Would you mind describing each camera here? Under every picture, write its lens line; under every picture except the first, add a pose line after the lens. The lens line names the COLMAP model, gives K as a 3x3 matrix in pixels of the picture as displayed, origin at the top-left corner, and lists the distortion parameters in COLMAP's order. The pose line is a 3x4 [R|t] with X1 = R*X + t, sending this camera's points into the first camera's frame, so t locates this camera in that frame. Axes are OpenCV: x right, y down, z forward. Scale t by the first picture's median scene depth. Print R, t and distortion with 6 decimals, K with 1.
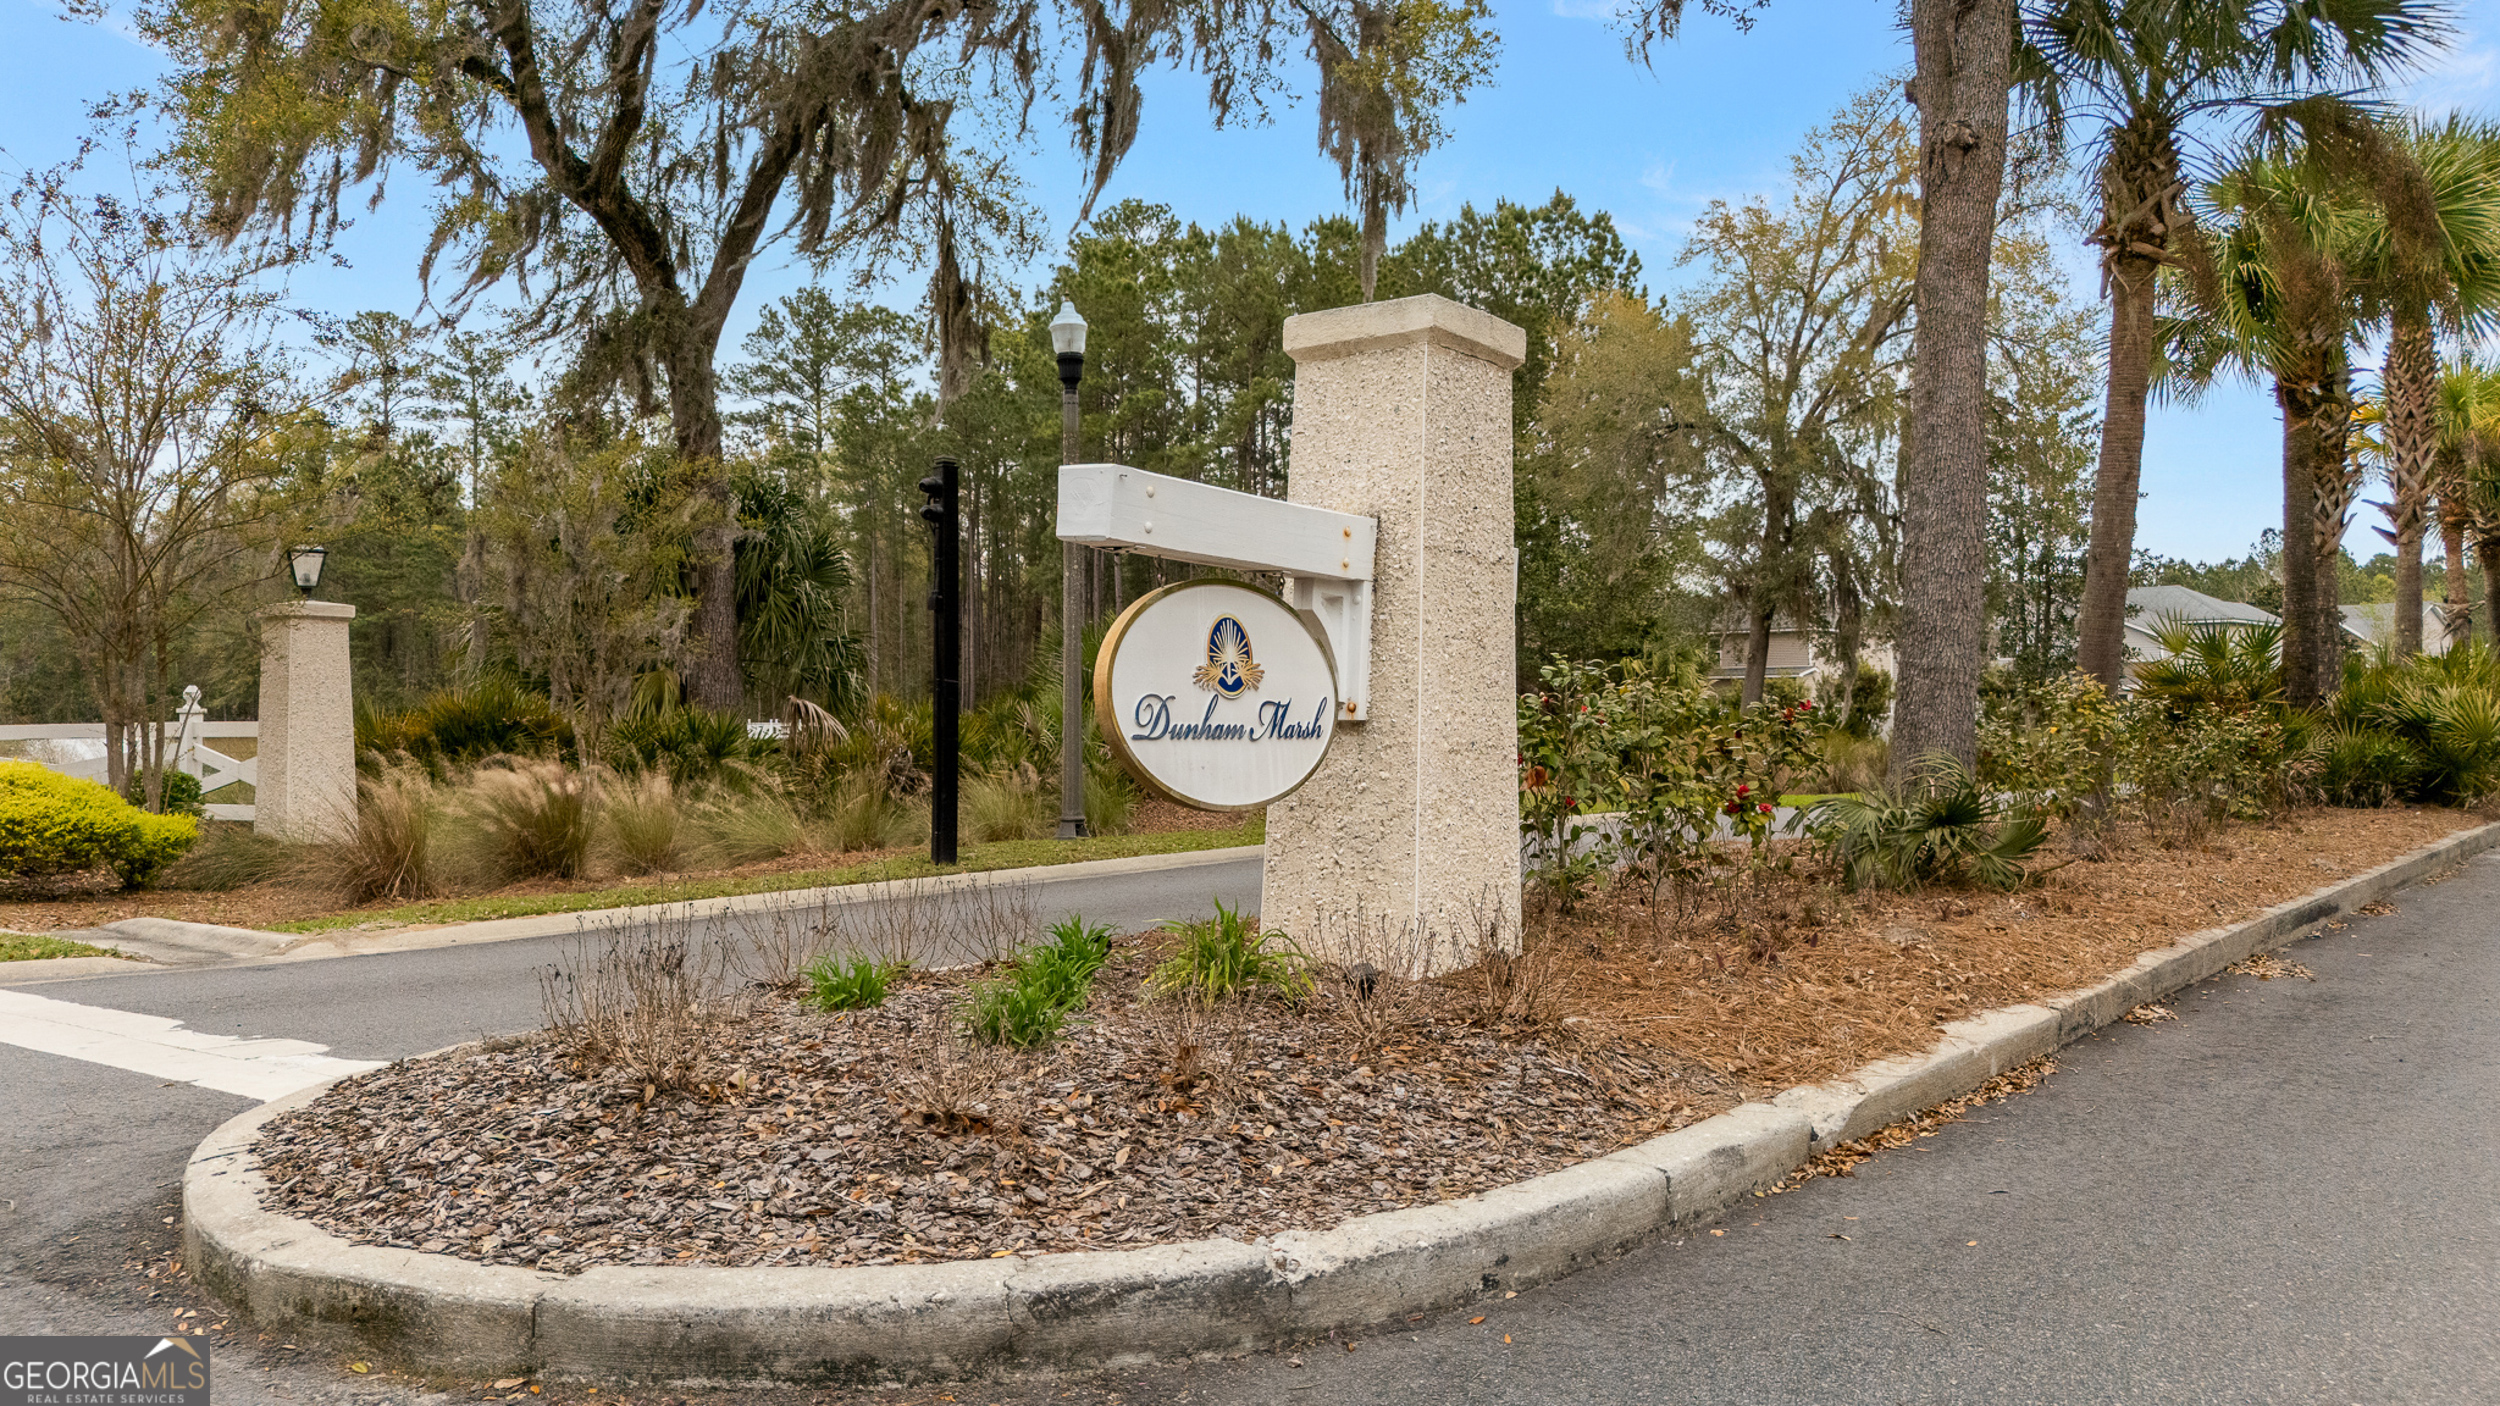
lens RADIAL K [[1739.0, 0, 1250.0], [0, 1739.0, 703.0], [0, 0, 1]] dist [0.000677, 0.000435]
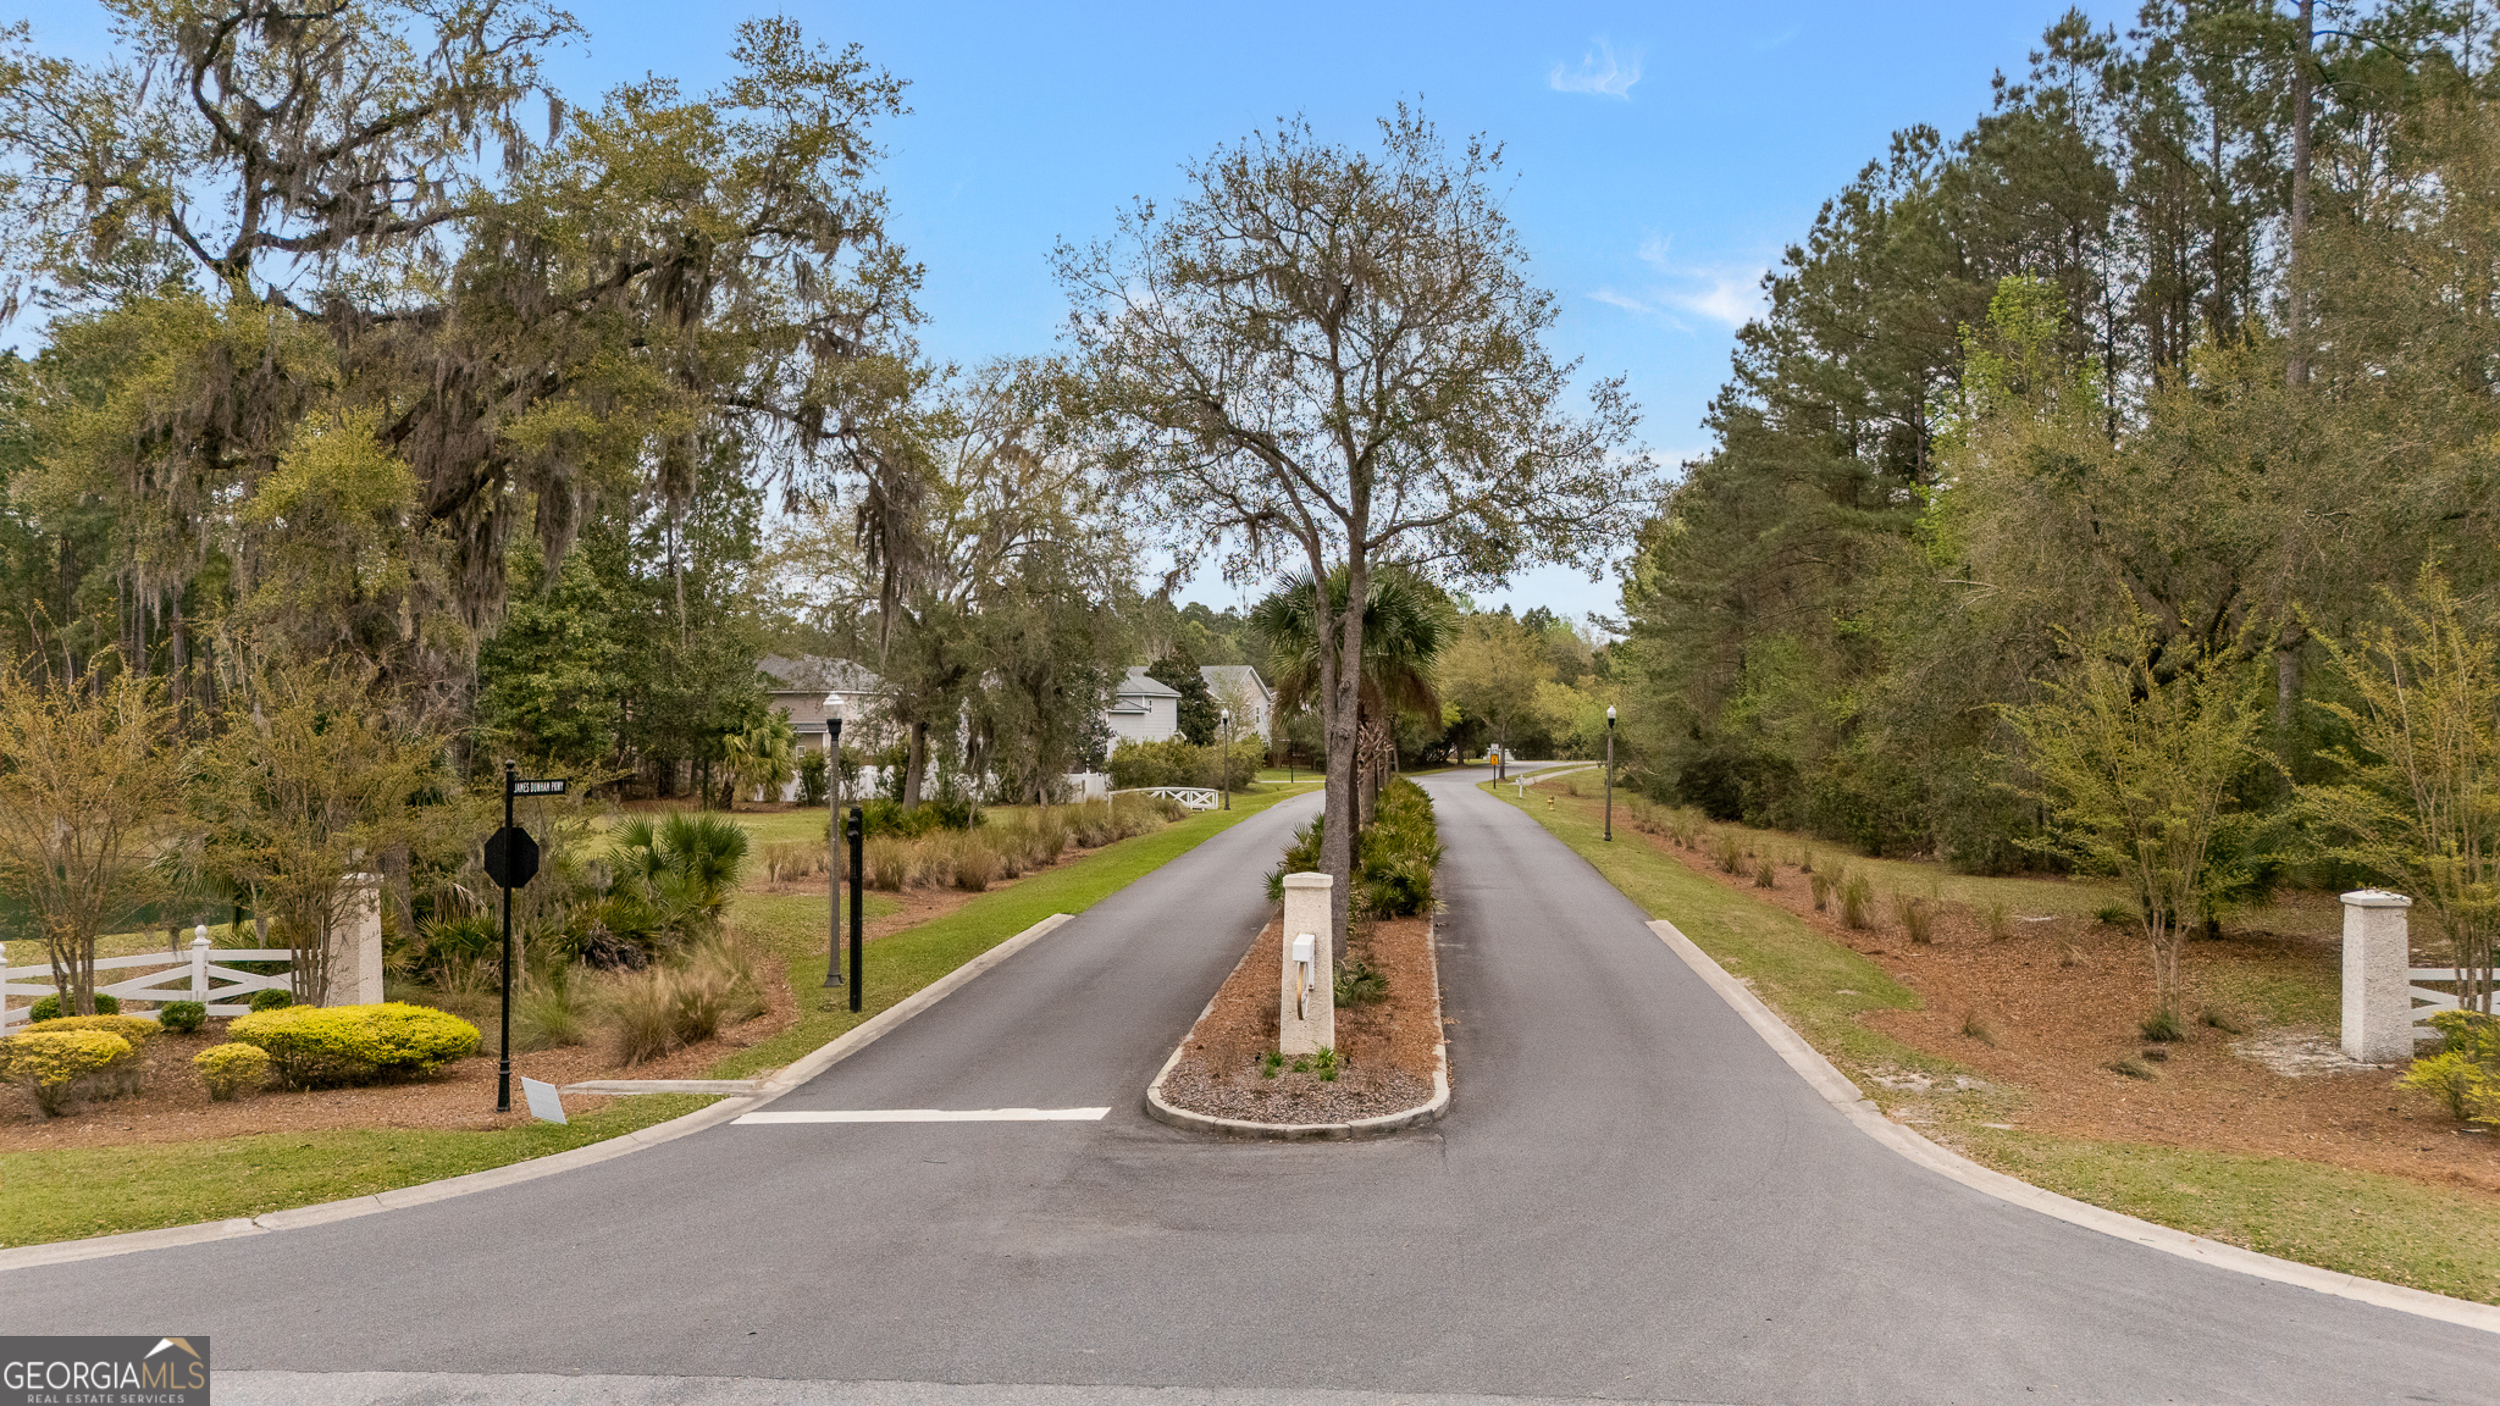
lens RADIAL K [[1763.7, 0, 1250.0], [0, 1763.7, 703.0], [0, 0, 1]] dist [-0.002113, -0.000687]
pose [[0.811402, -0.000192, 0.584489, -0.117119], [-0.002855, 0.999987, 0.004292, -0.032225], [-0.584482, -0.005151, 0.811390, -0.105044]]
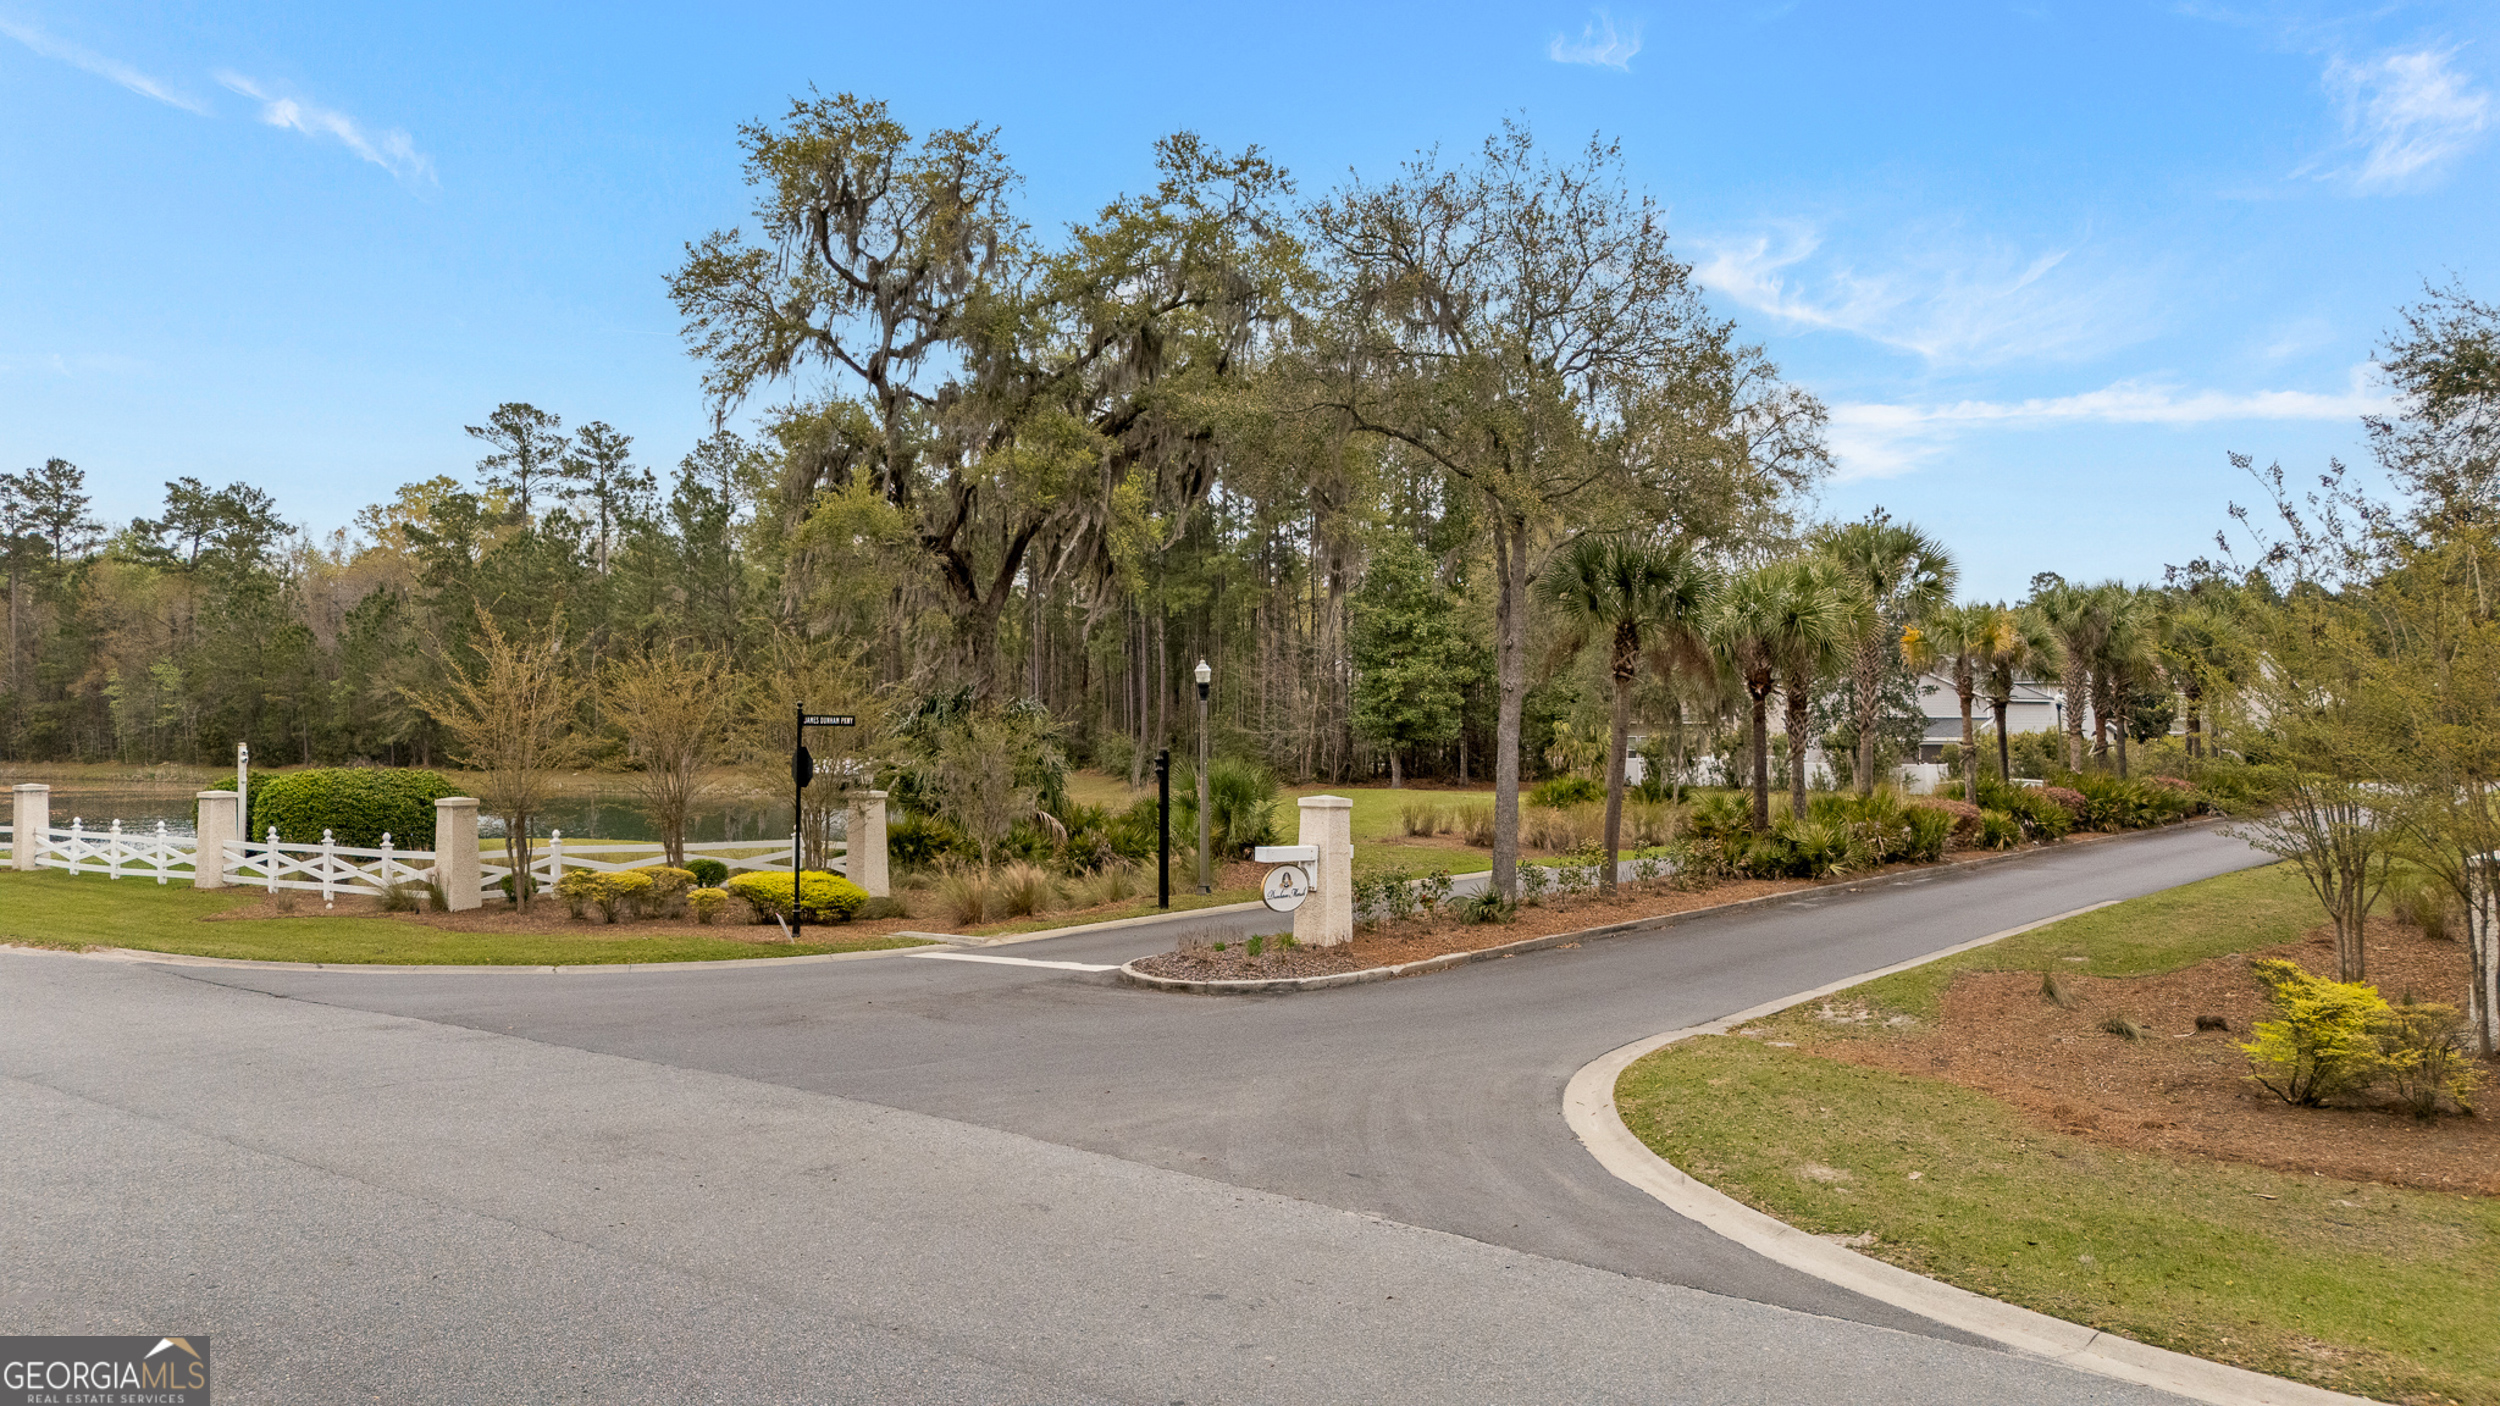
lens RADIAL K [[1739.1, 0, 1258.0], [0, 1739.1, 752.2], [0, 0, 1]] dist [0.002767, -0.000107]
pose [[0.999998, -0.001869, -0.000491, -0.004187], [0.001882, 0.999589, 0.028609, -0.024525], [0.000438, -0.028610, 0.999591, -0.180500]]
